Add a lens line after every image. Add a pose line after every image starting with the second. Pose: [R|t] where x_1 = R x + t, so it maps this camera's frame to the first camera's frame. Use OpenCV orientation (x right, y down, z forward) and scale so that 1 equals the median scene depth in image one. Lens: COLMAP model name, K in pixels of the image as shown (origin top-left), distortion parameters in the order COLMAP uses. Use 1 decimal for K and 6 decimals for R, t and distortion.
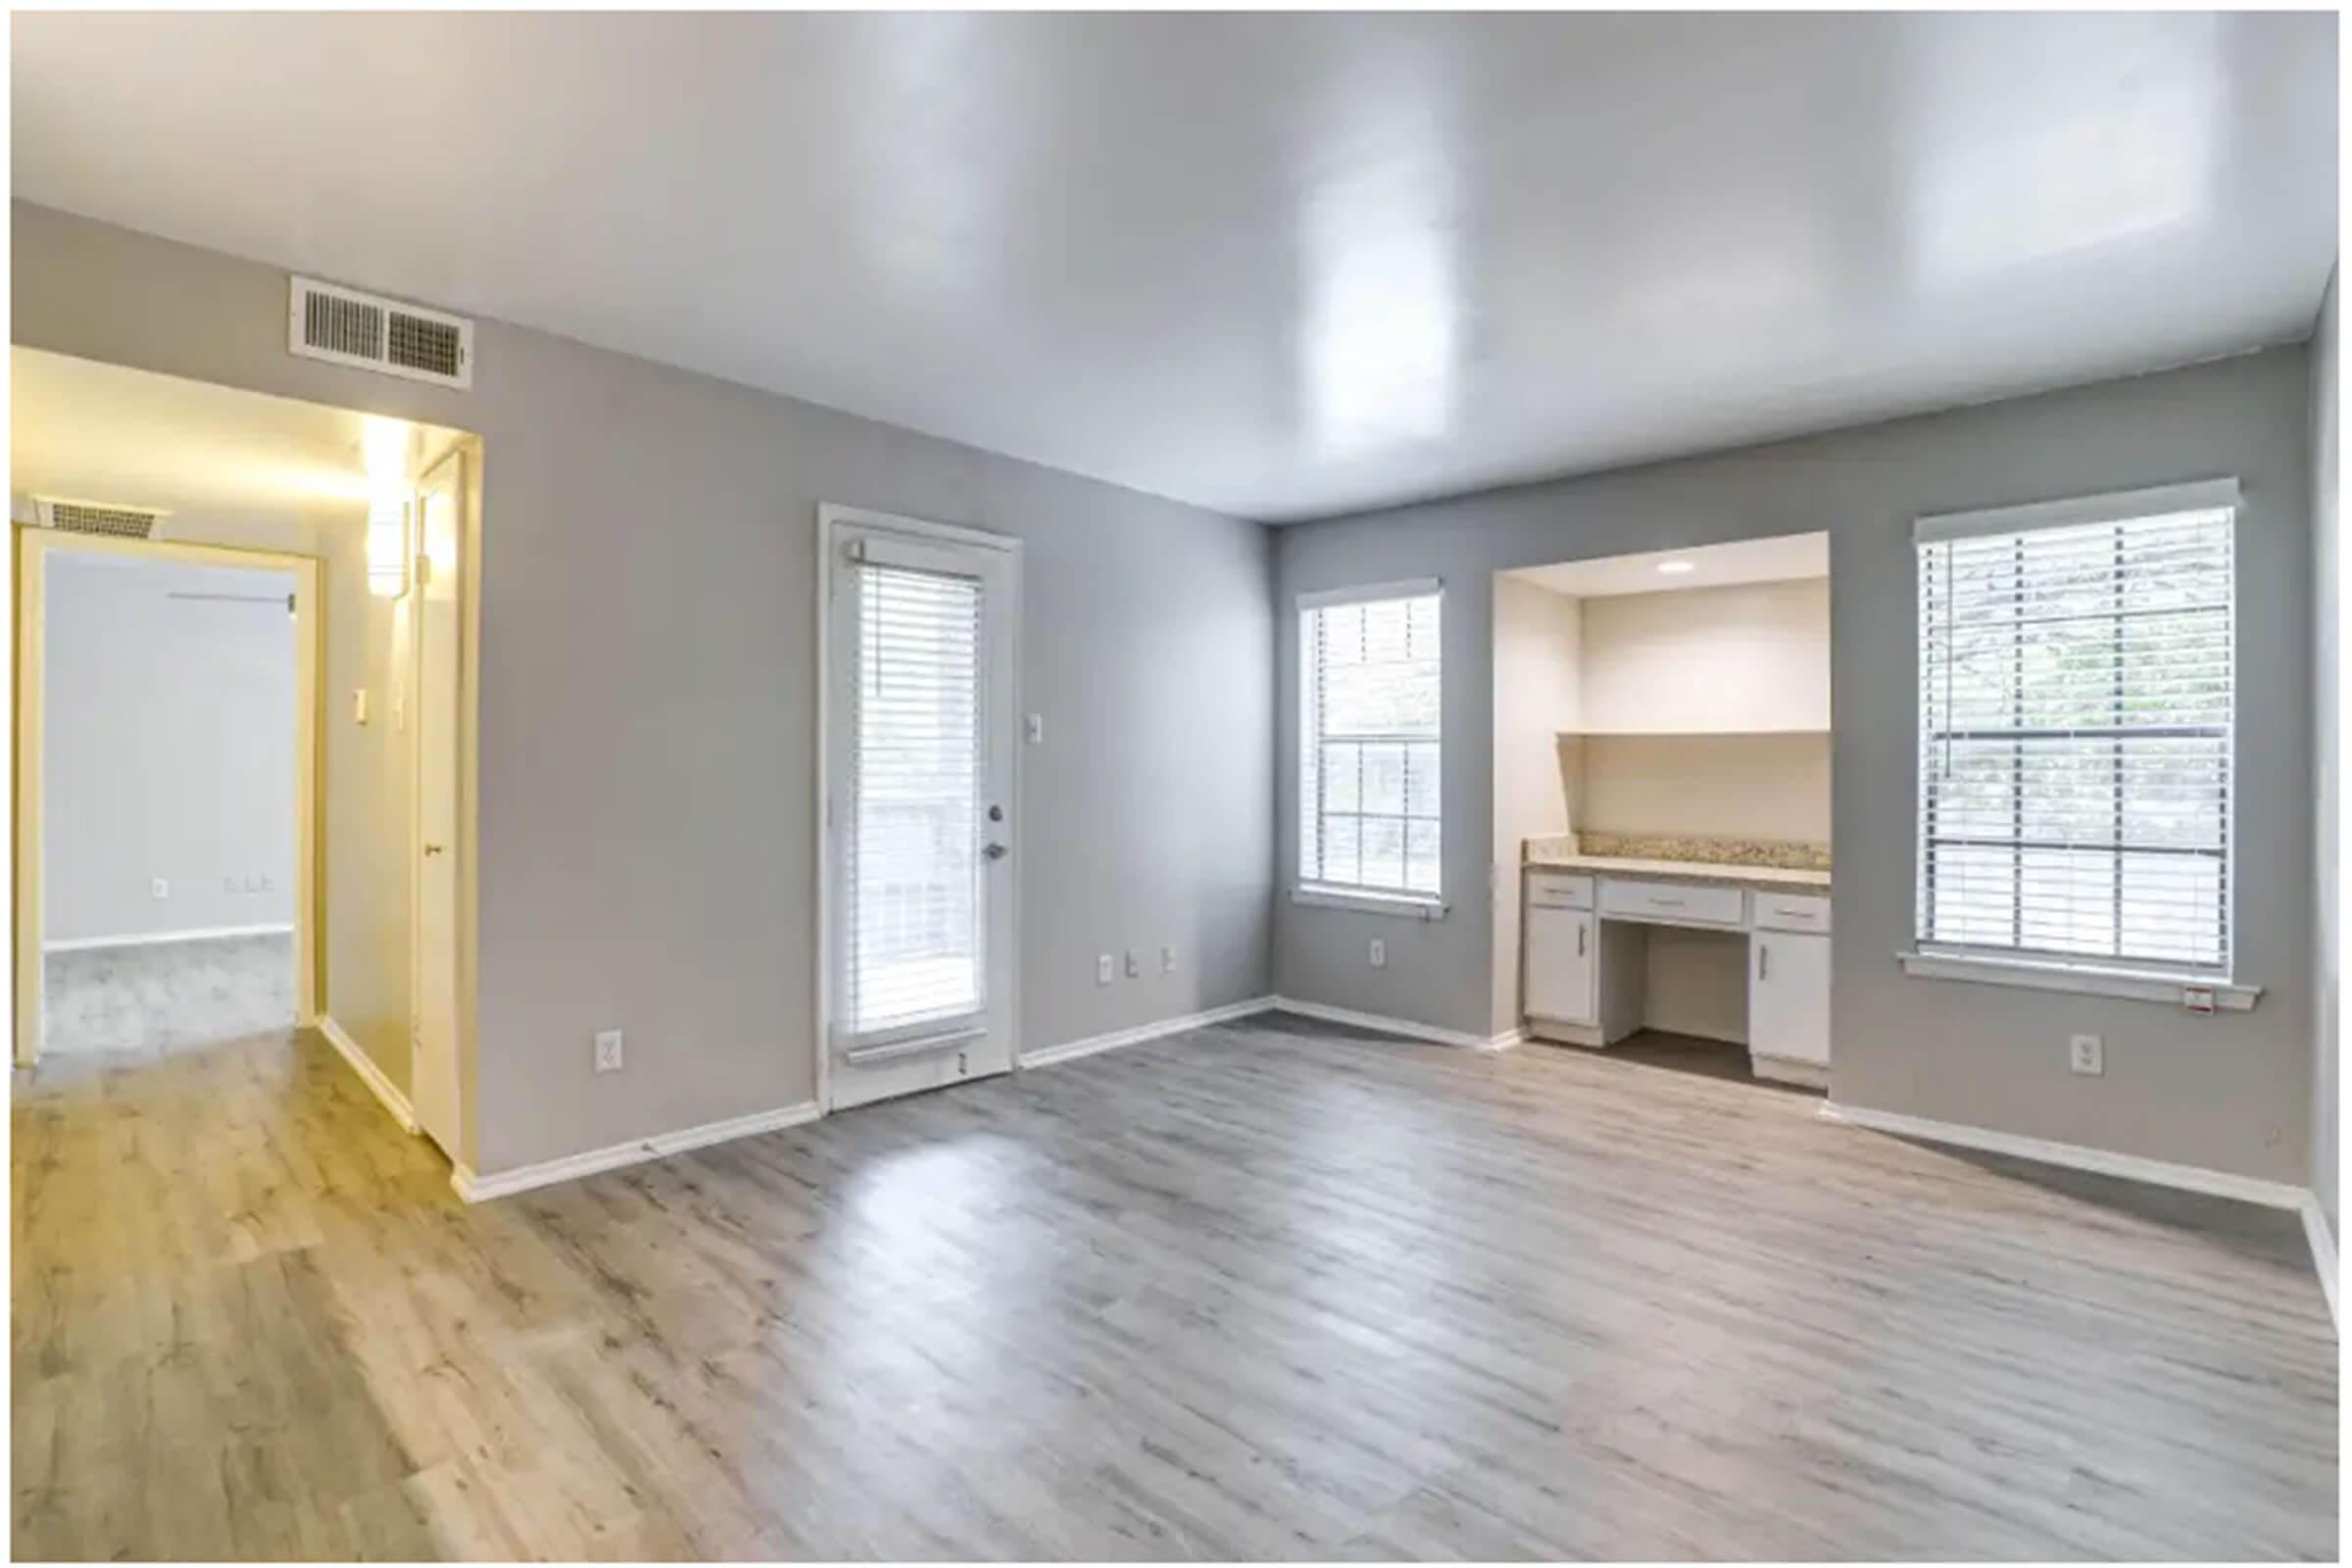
lens RADIAL K [[1072.1, 0, 1178.8], [0, 1072.1, 771.6], [0, 0, 1]] dist [-0.017821, 0.001493]
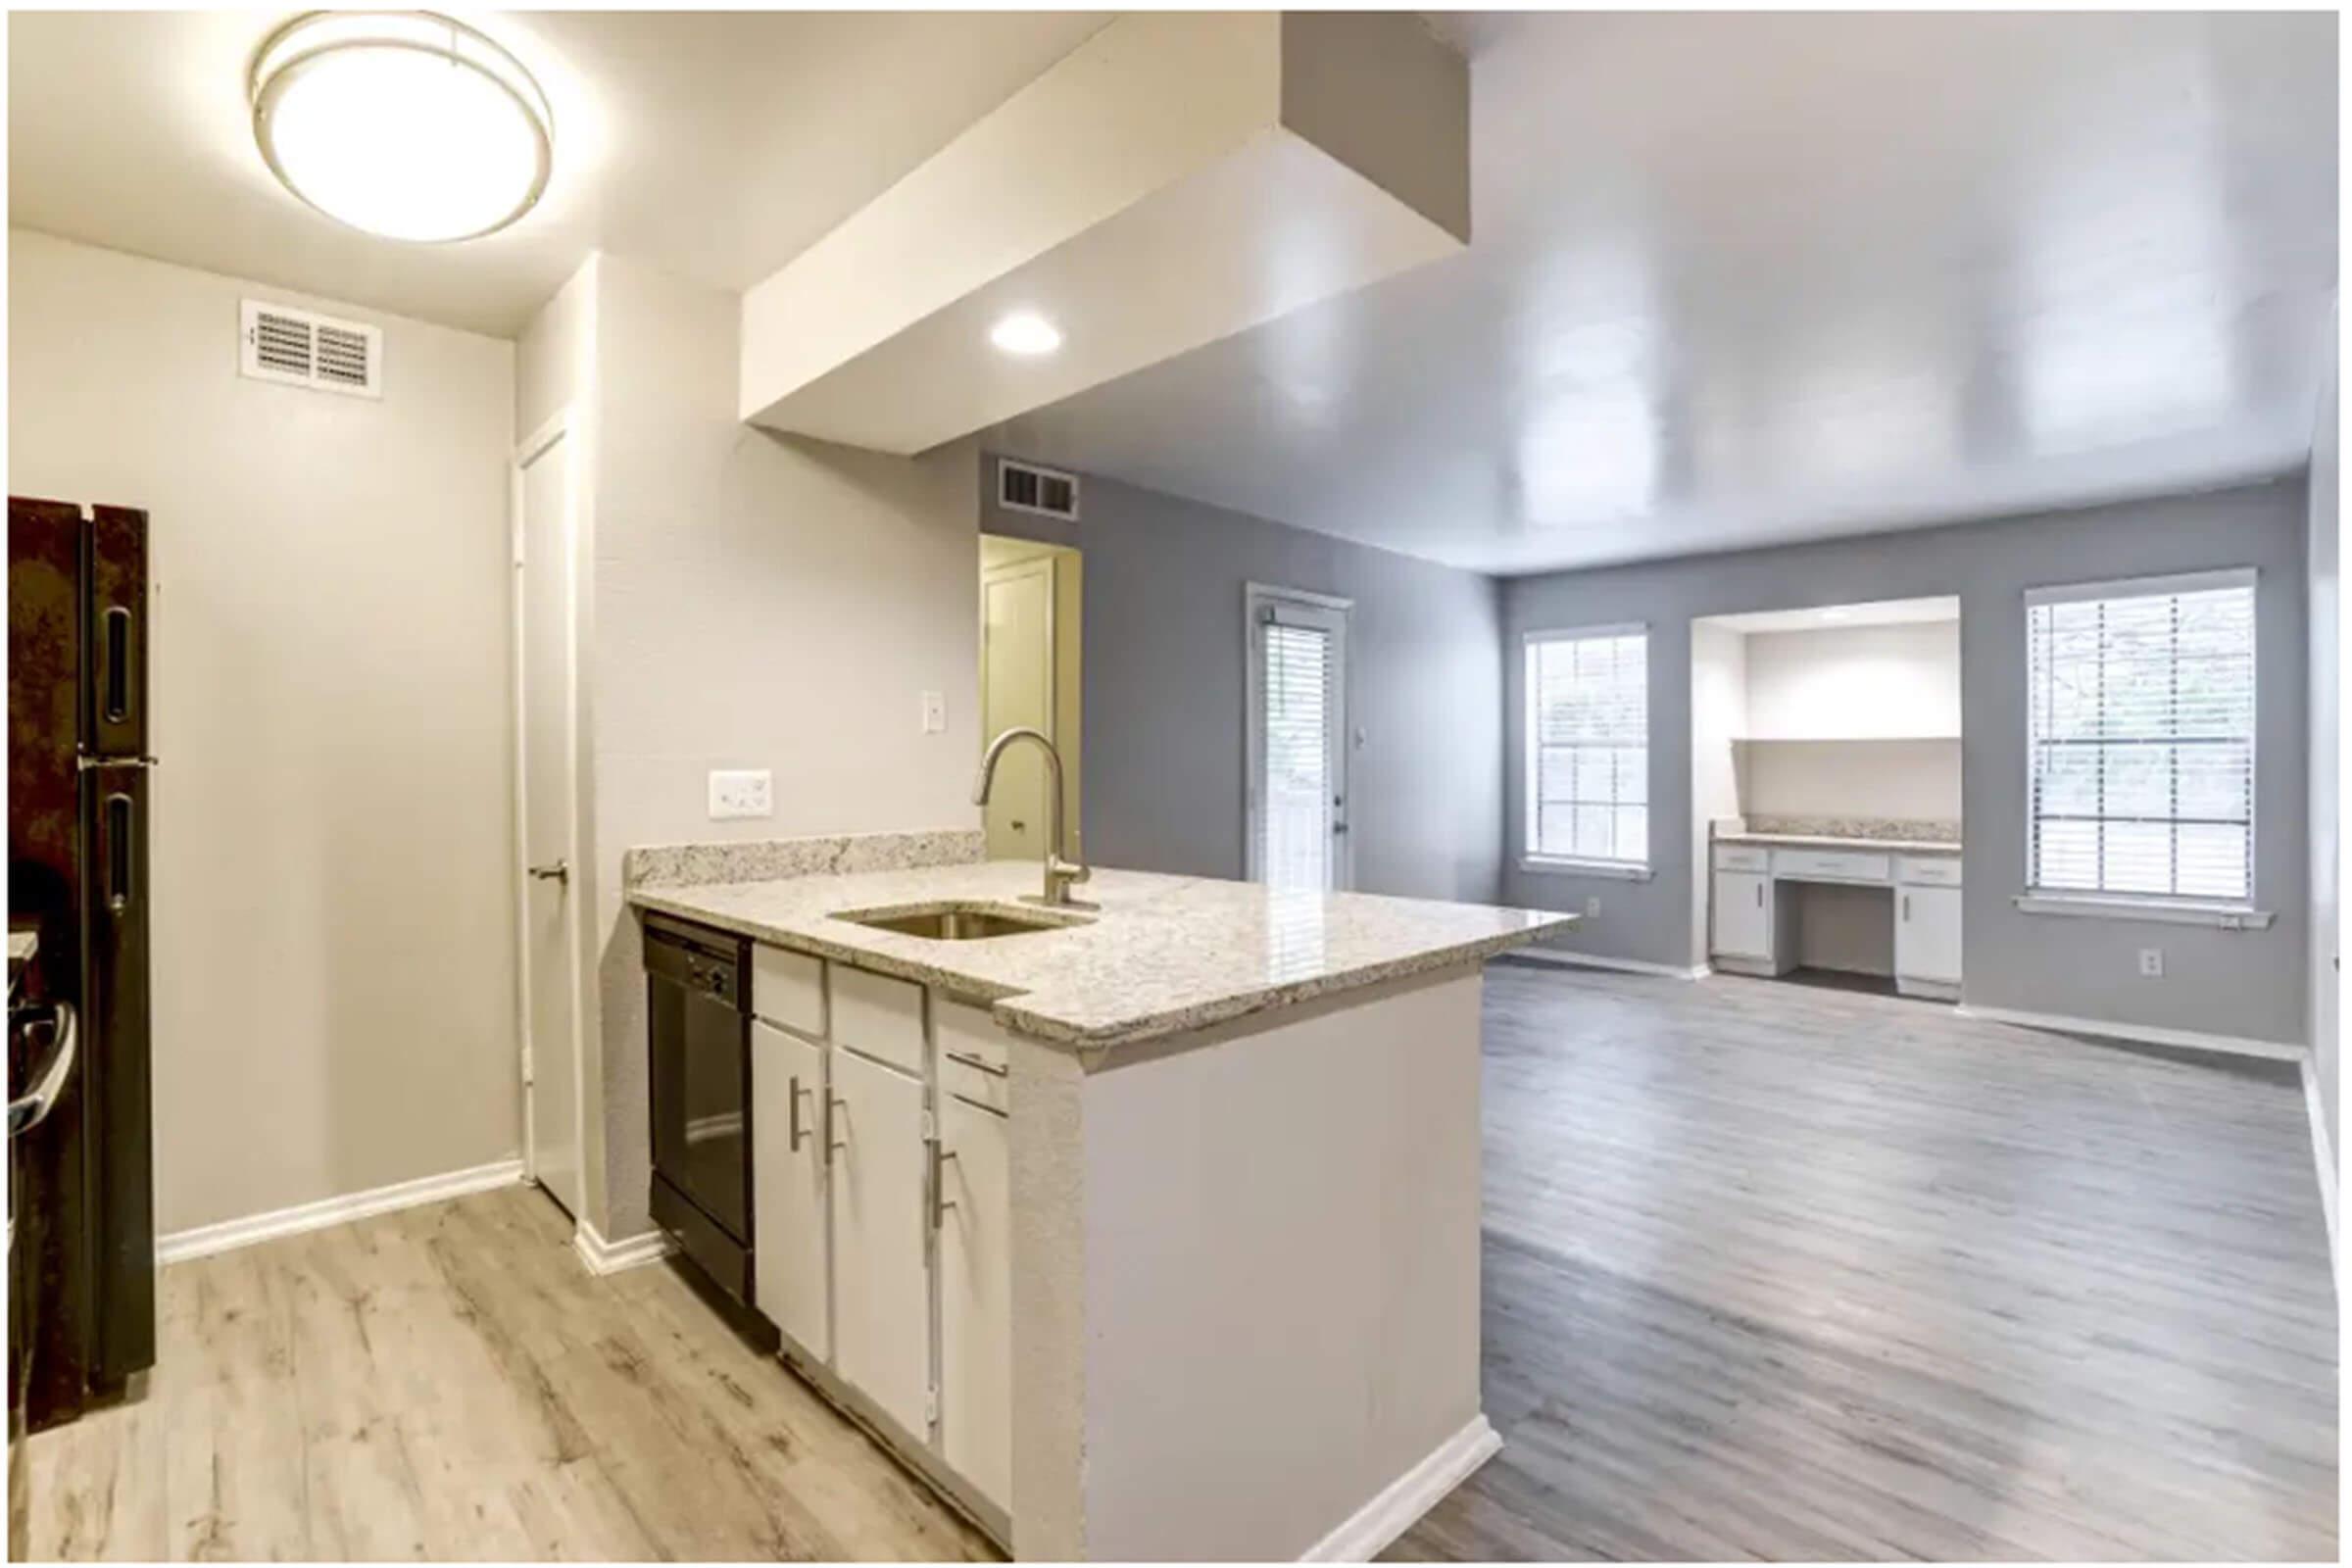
lens RADIAL K [[1072.1, 0, 1171.9], [0, 1072.1, 775.6], [0, 0, 1]] dist [-0.017821, 0.001493]
pose [[0.999374, -0.003054, -0.035233, -0.370343], [0.003133, 0.999993, 0.002198, 0.004095], [0.035226, -0.002307, 0.999377, -0.423537]]
